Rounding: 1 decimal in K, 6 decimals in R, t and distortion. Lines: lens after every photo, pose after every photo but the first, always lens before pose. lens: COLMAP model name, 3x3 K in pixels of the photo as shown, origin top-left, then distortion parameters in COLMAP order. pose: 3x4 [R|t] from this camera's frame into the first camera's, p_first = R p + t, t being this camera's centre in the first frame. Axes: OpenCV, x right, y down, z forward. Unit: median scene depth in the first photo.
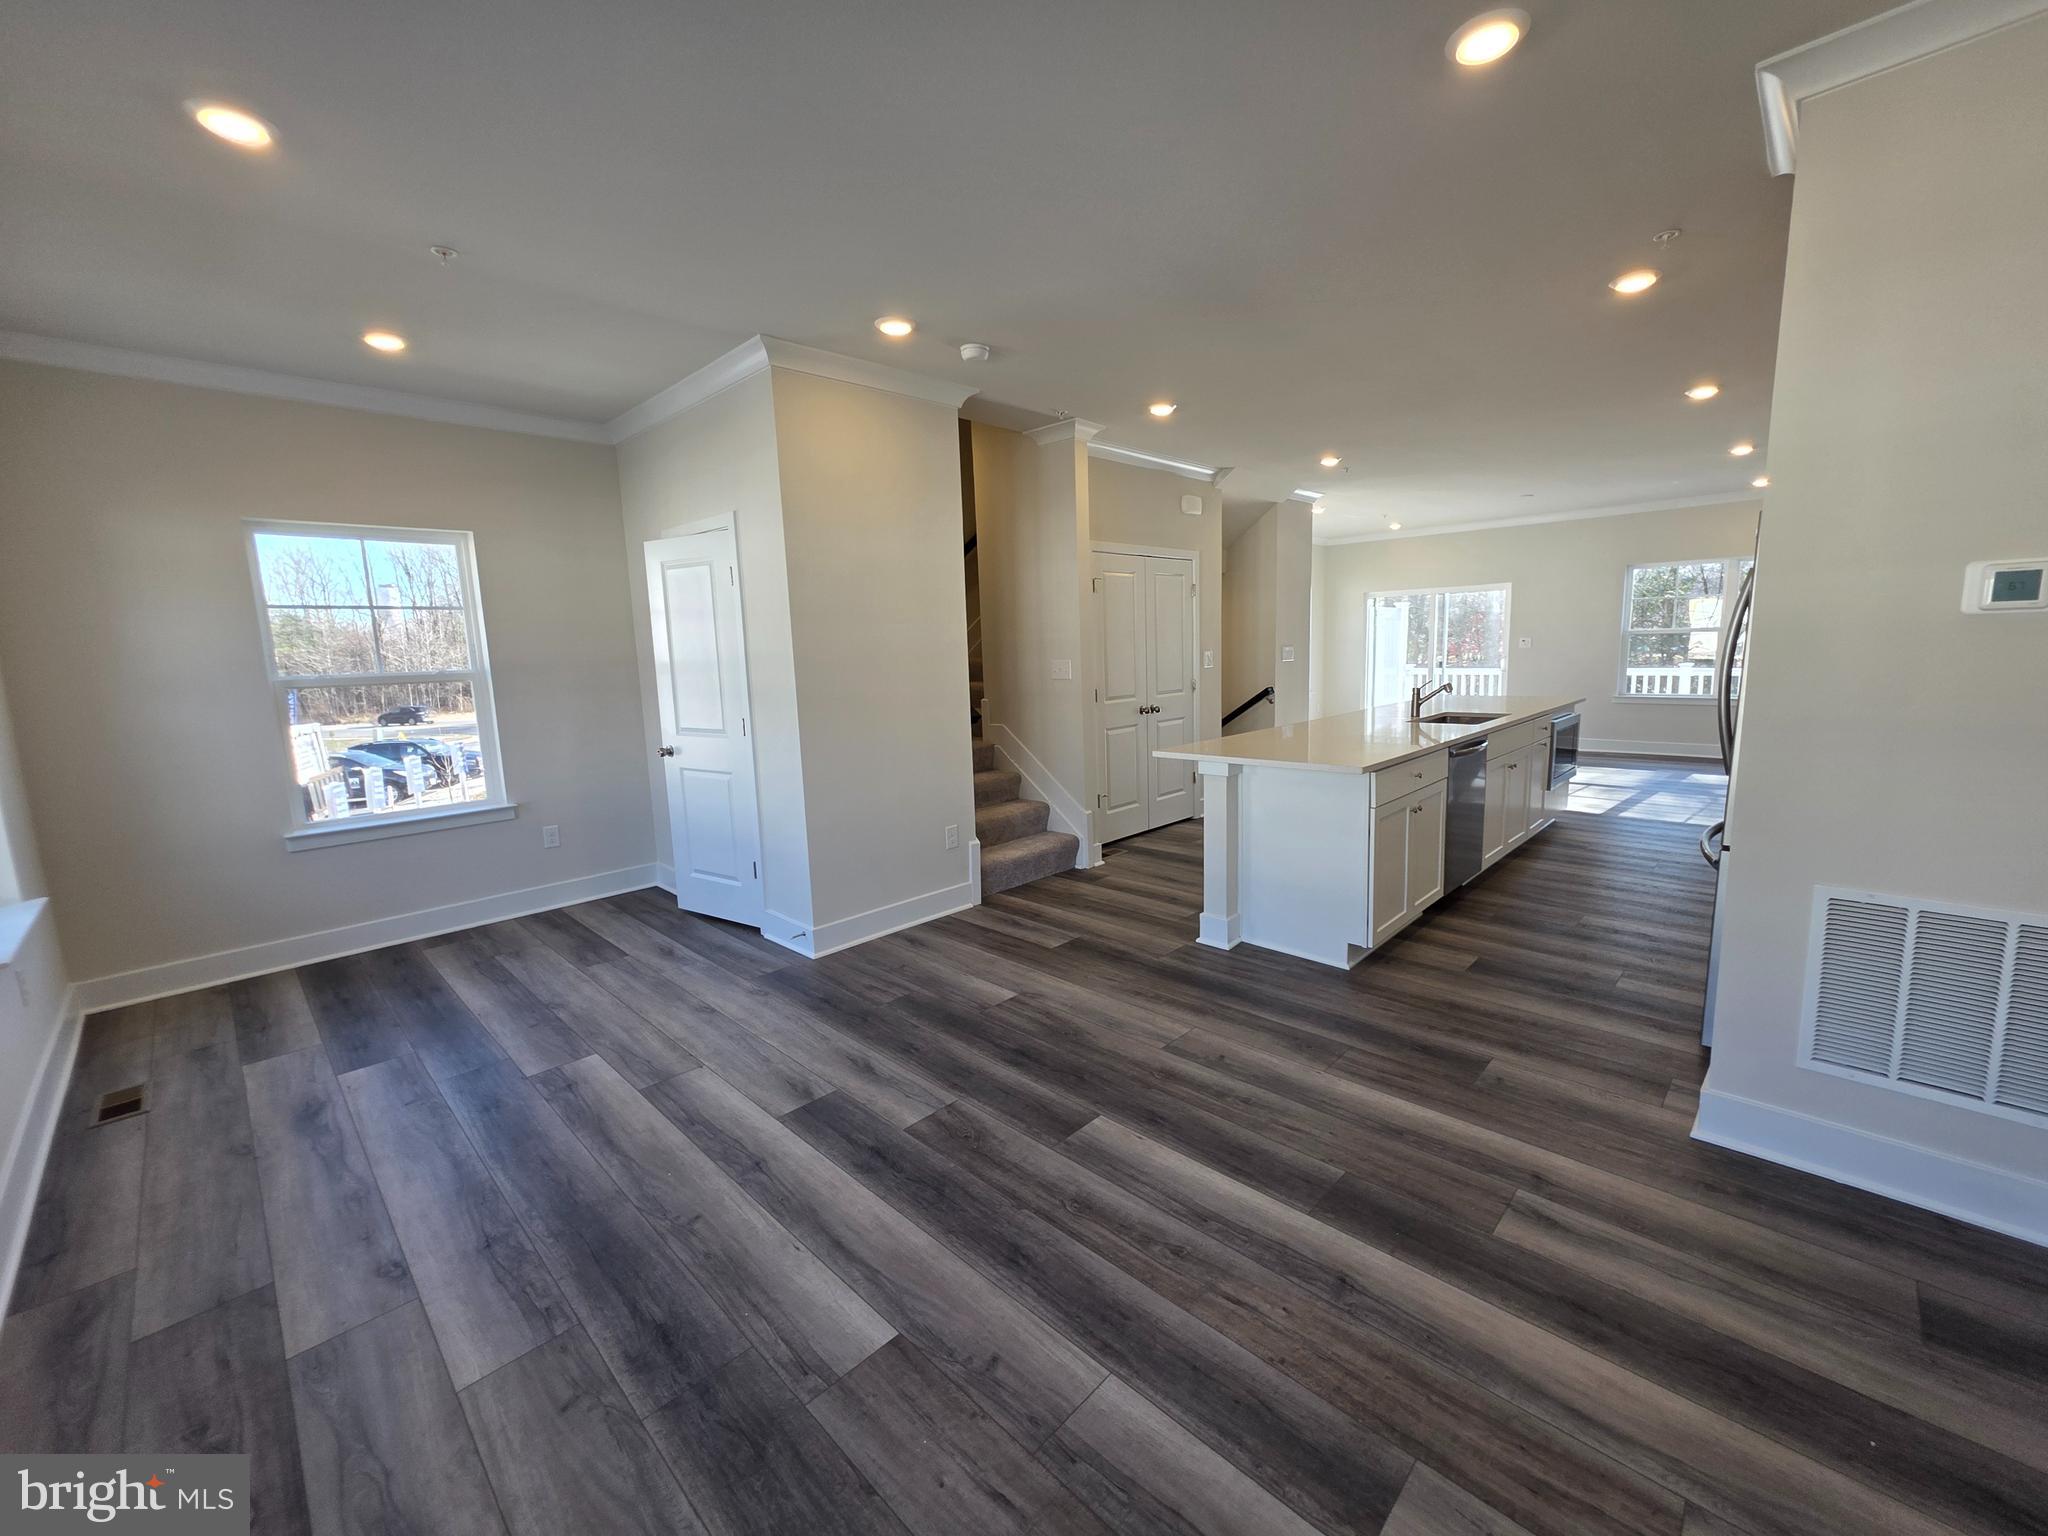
lens RADIAL K [[817.4, 0, 1026.1], [0, 817.4, 763.7], [0, 0, 1]] dist [0.002142, 0.000105]
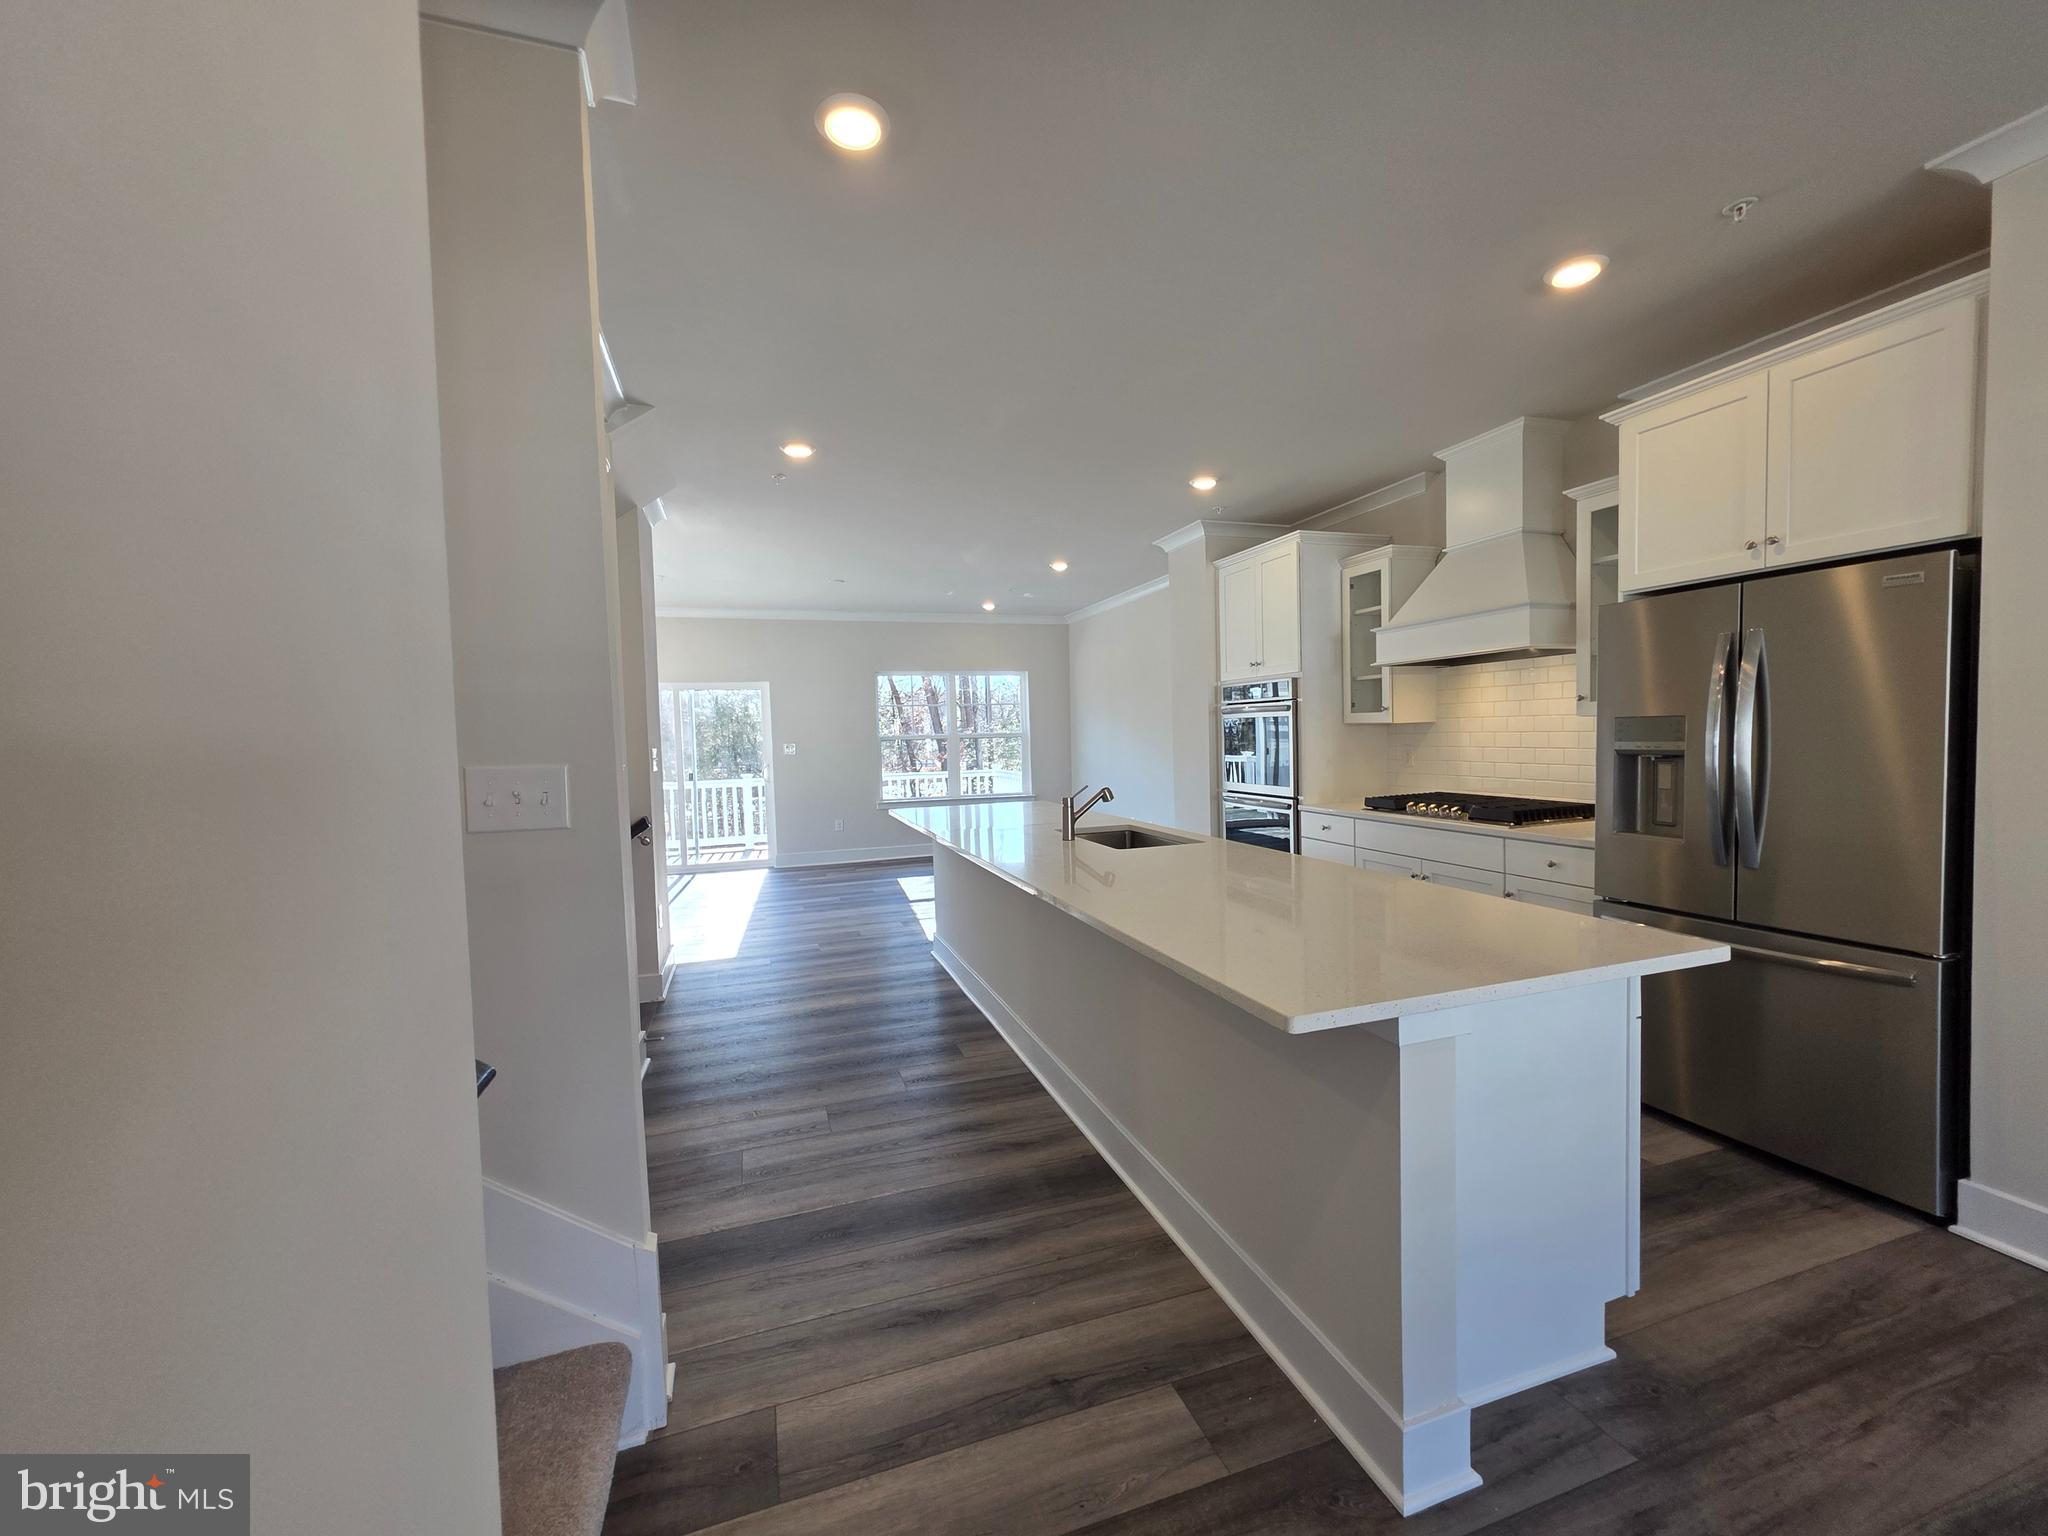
lens RADIAL K [[820.2, 0, 1024.0], [0, 820.2, 767.1], [0, 0, 1]] dist [0.002198, 0.000395]
pose [[0.456514, -0.018985, 0.889514, -0.243406], [0.143718, 0.988216, -0.052667, -0.149857], [-0.878032, 0.151882, 0.453863, 1.255411]]
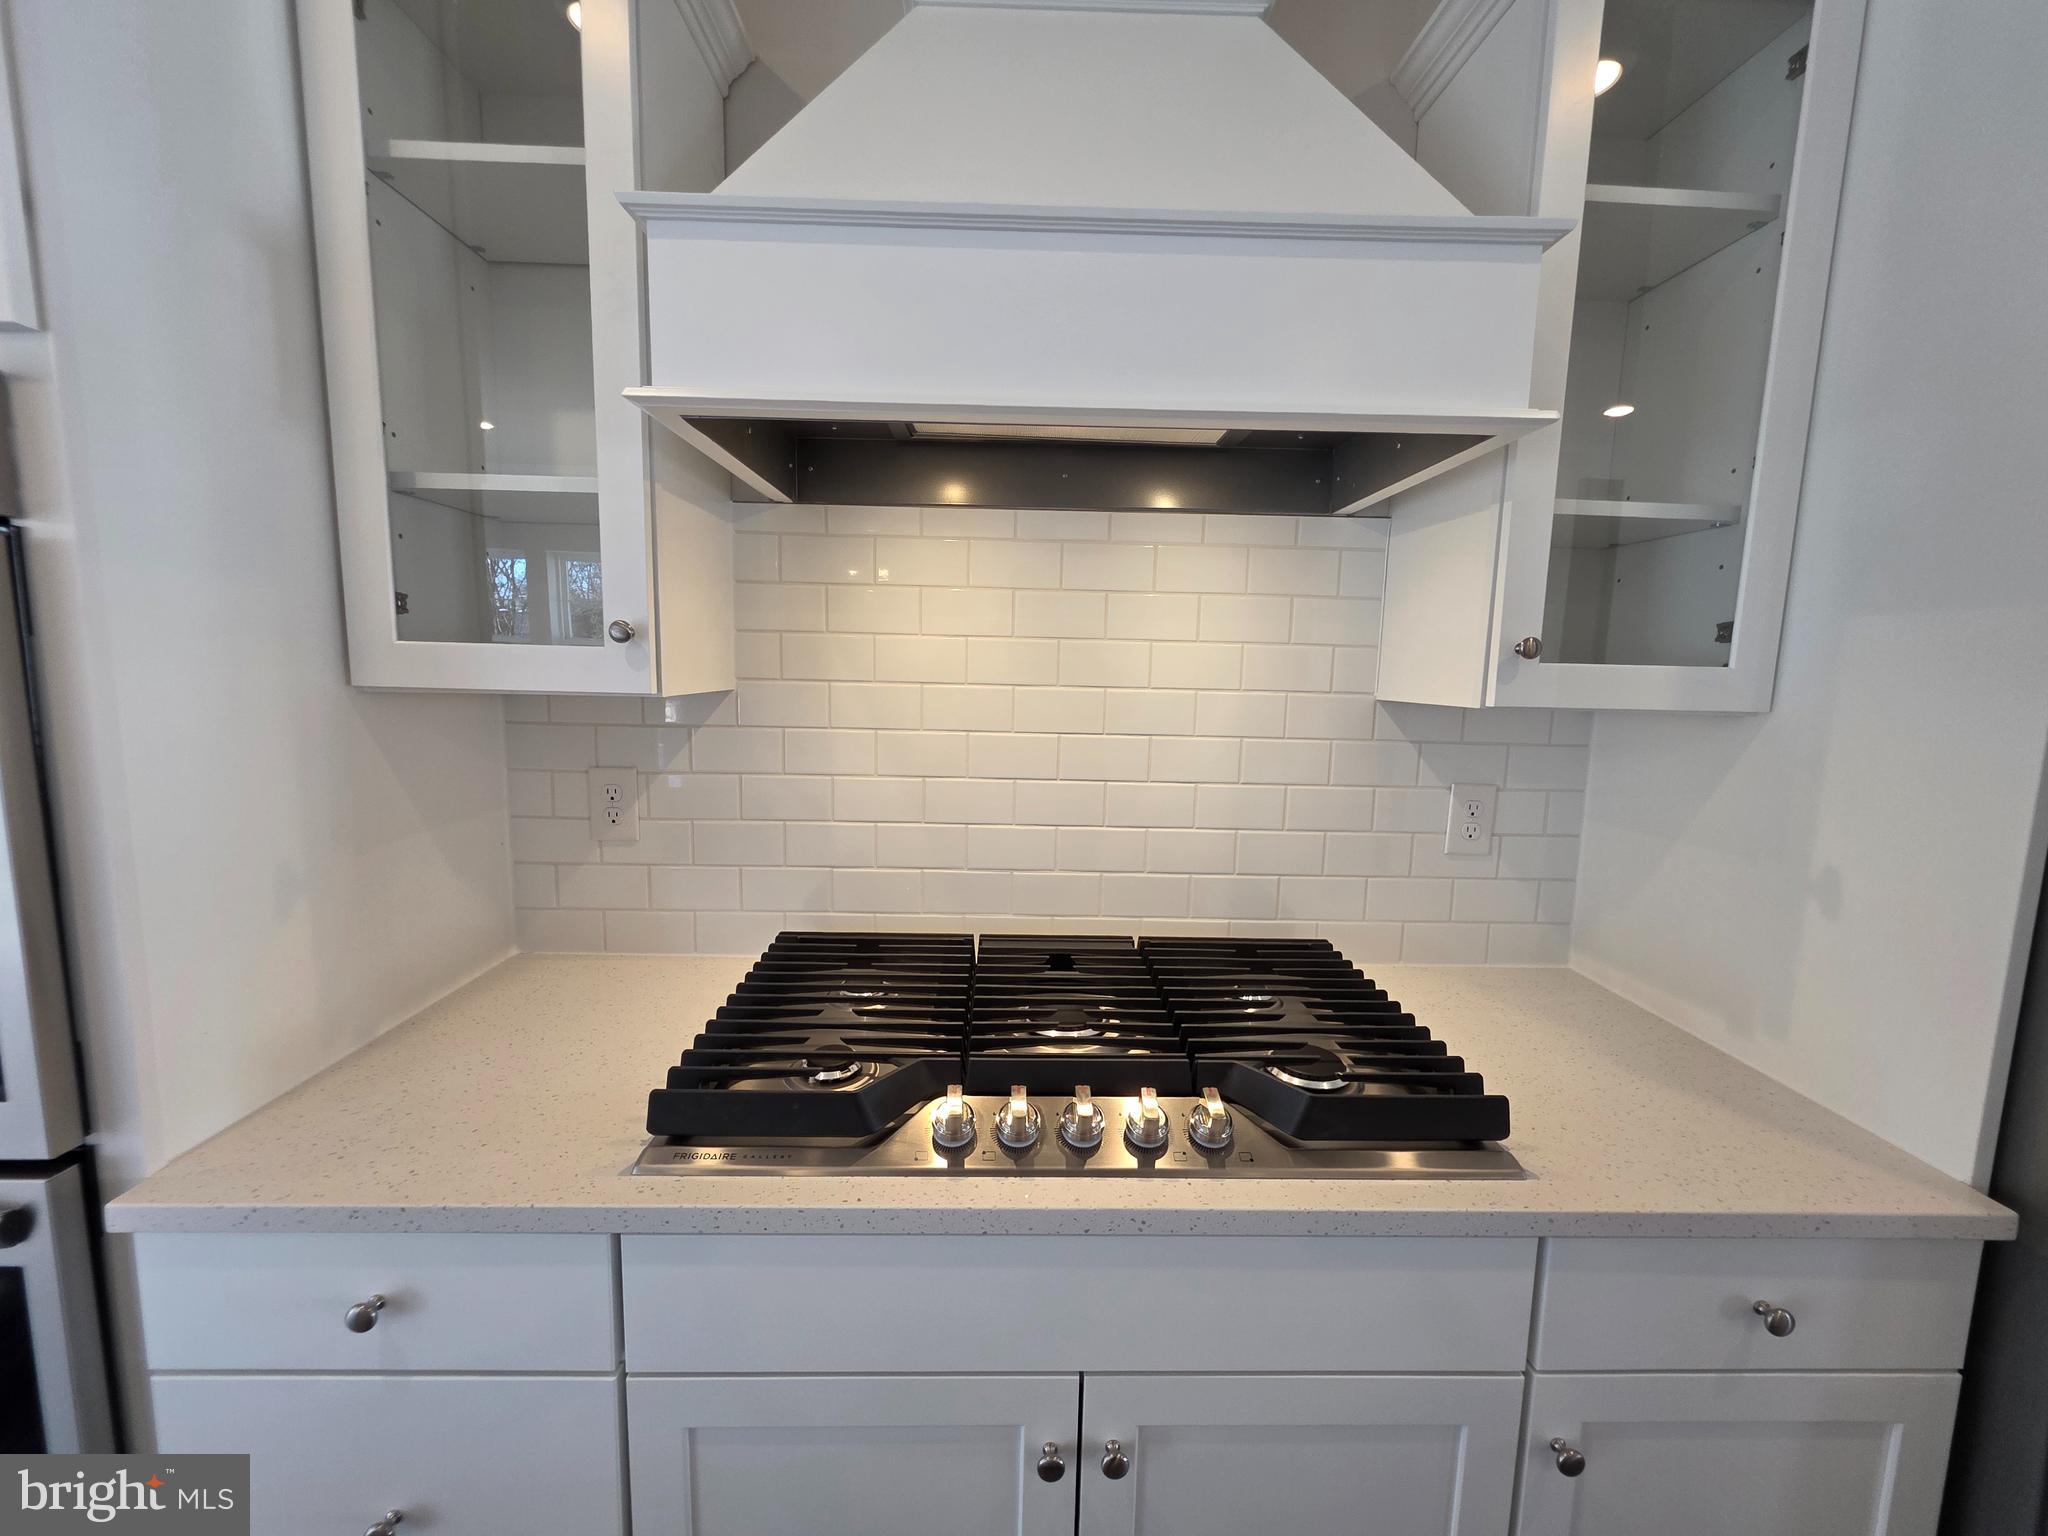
lens RADIAL K [[807.5, 0, 1023.6], [0, 807.5, 759.9], [0, 0, 1]] dist [0.000618, 0.000024]
pose [[-0.721583, -0.066652, 0.689112, 1.079565], [0.103332, 0.973838, 0.202392, -0.241194], [-0.684573, 0.217251, -0.695818, 1.477035]]
